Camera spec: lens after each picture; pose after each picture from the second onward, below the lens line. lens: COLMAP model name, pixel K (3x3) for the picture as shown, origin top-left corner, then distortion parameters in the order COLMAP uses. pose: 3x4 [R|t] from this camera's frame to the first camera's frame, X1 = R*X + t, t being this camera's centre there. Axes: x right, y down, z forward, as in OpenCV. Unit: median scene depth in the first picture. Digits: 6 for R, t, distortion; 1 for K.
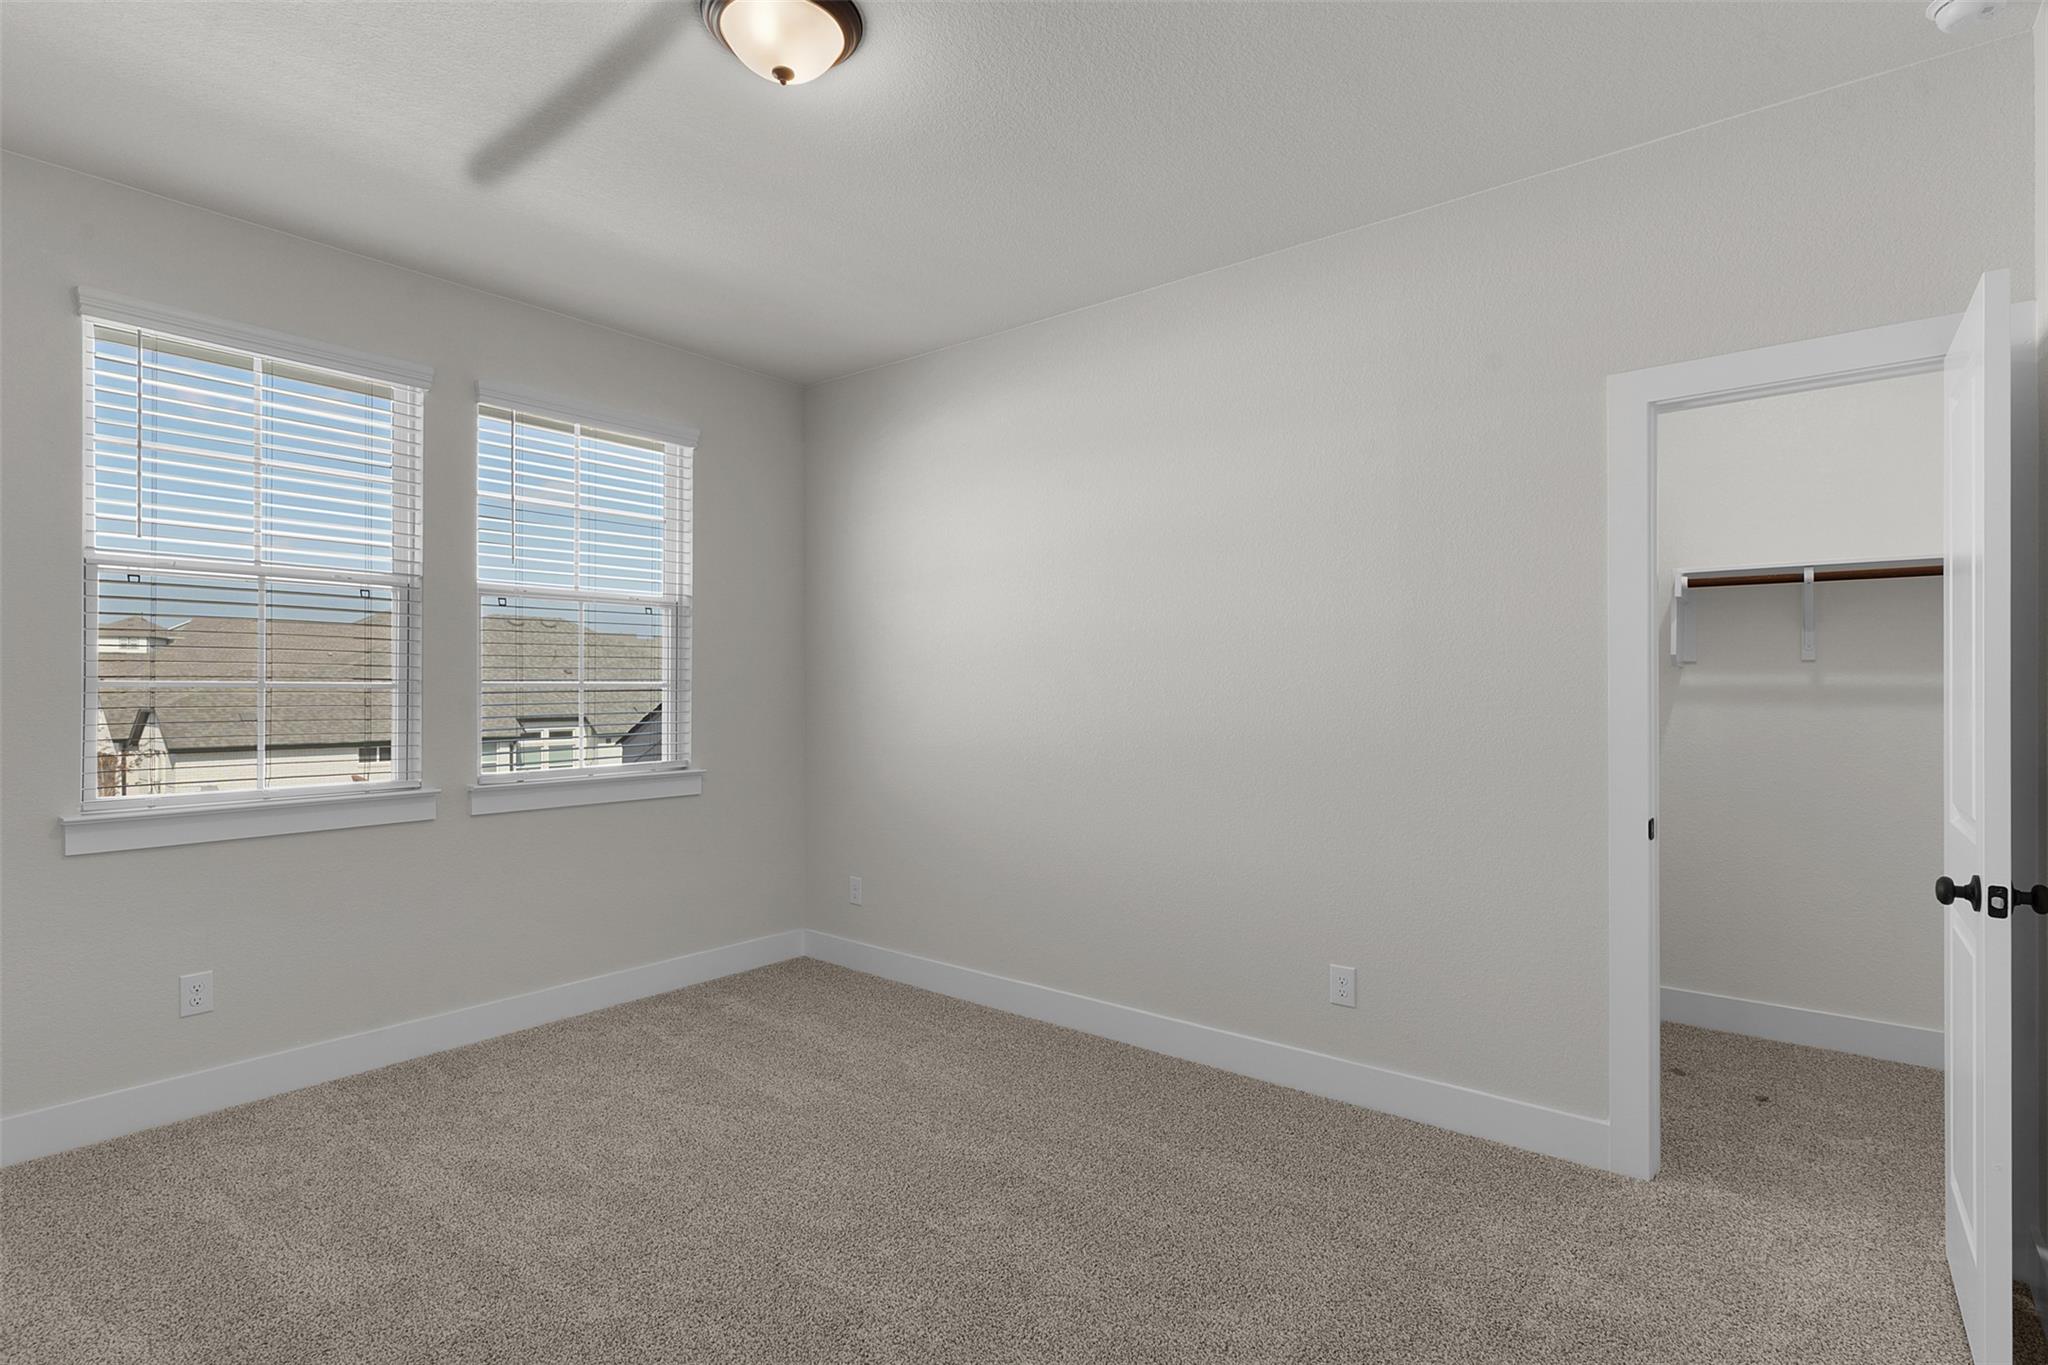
lens RADIAL K [[998.3, 0, 1027.2], [0, 998.3, 691.7], [0, 0, 1]] dist [-0.006592, -0.000546]
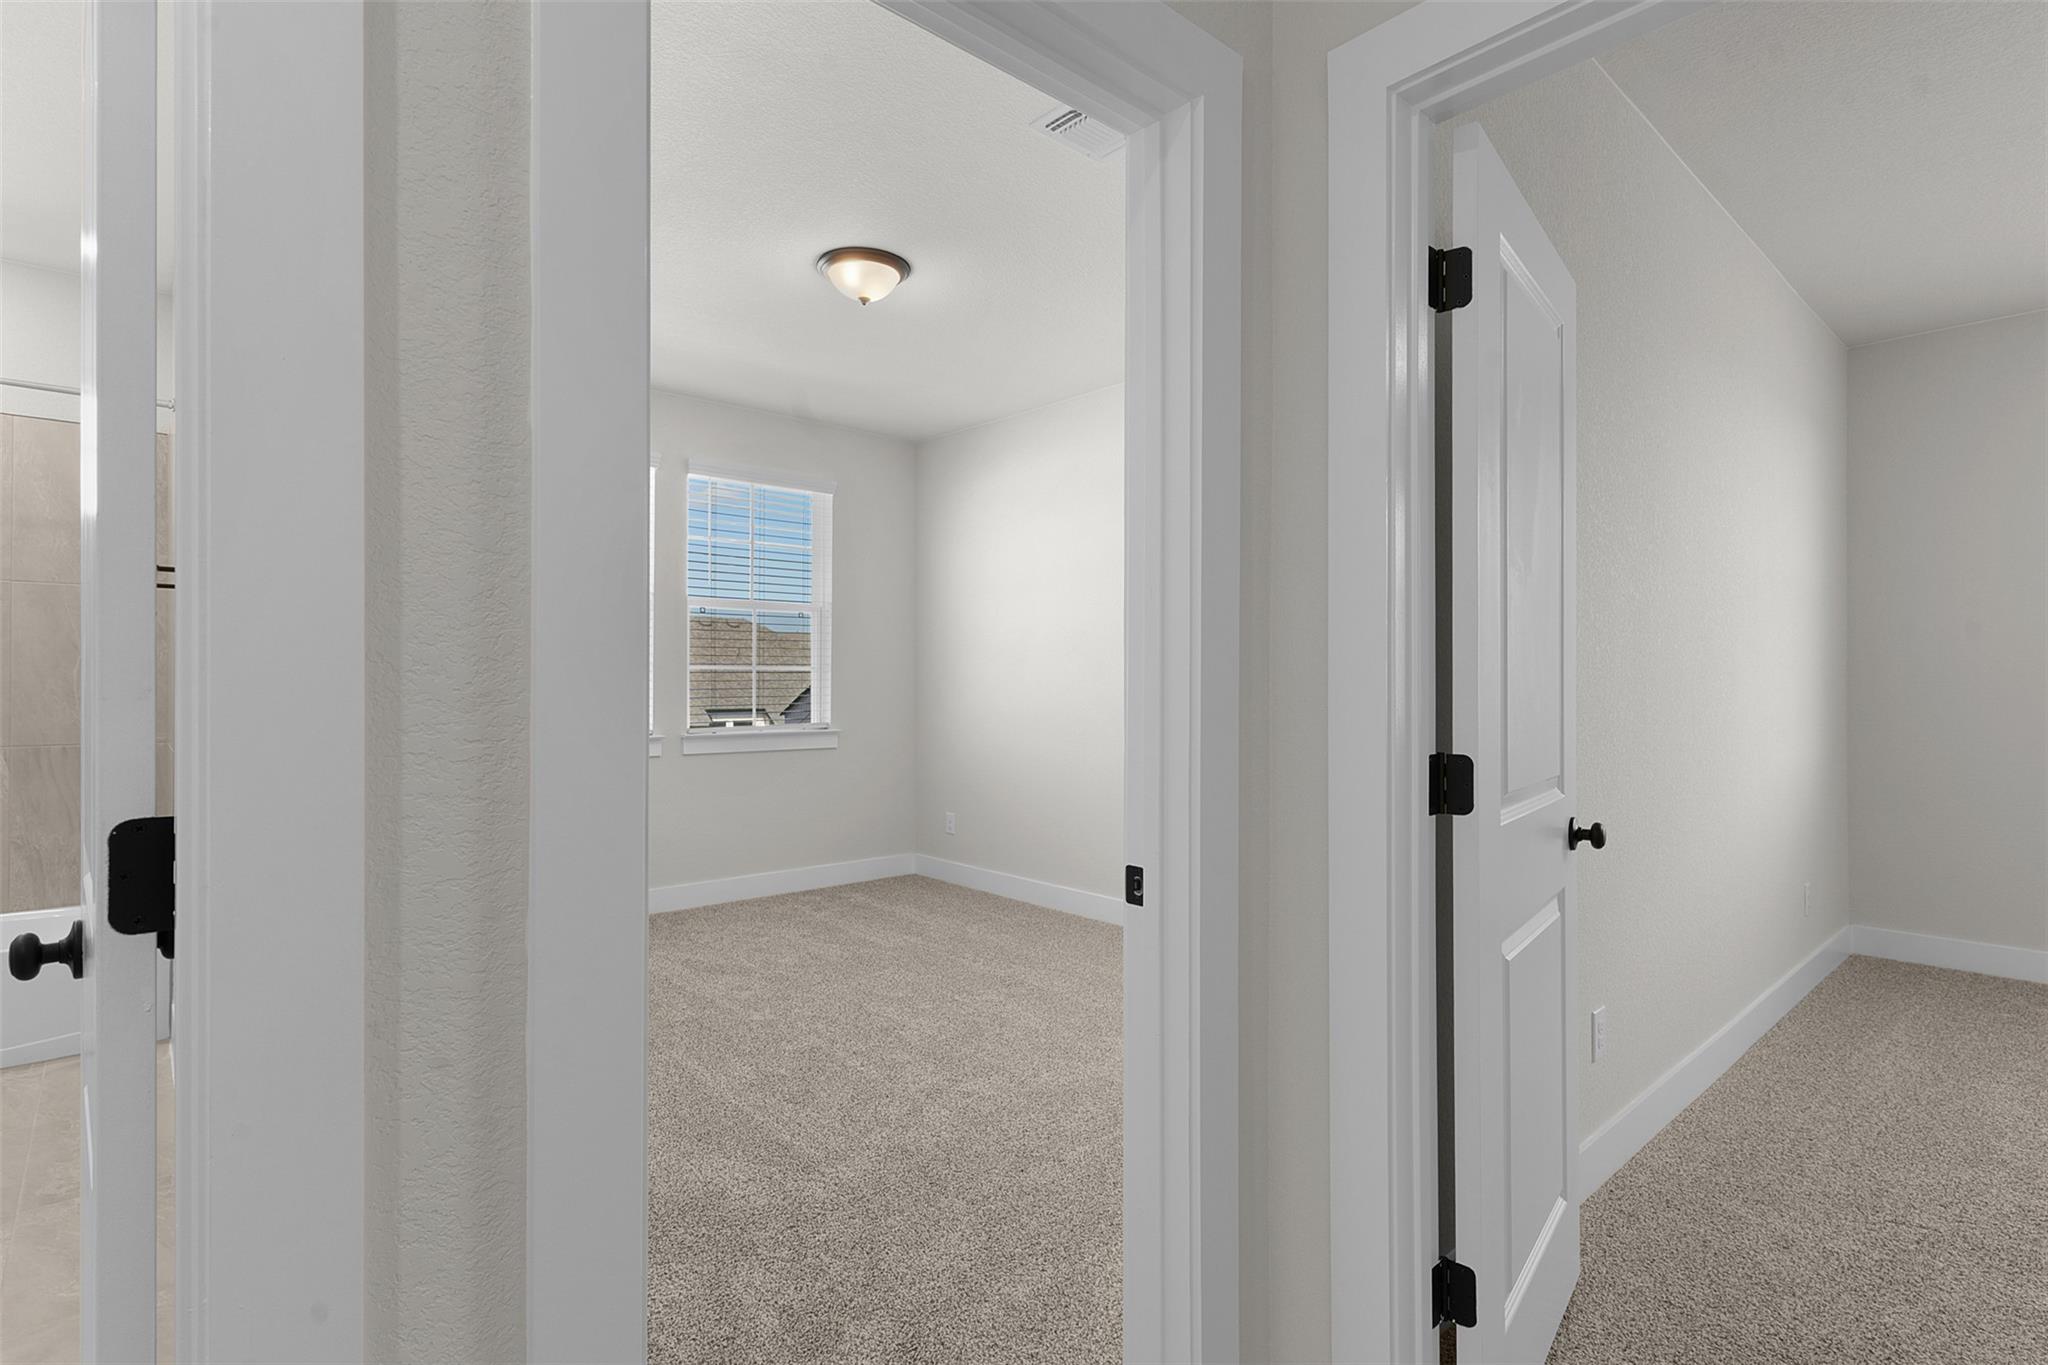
lens RADIAL K [[998.3, 0, 1024.5], [0, 998.3, 675.4], [0, 0, 1]] dist [-0.006592, -0.000546]
pose [[0.986736, -0.003667, -0.162292, 0.172605], [0.001914, 0.999938, -0.010959, 0.021828], [0.162322, 0.010503, 0.986682, -0.360027]]
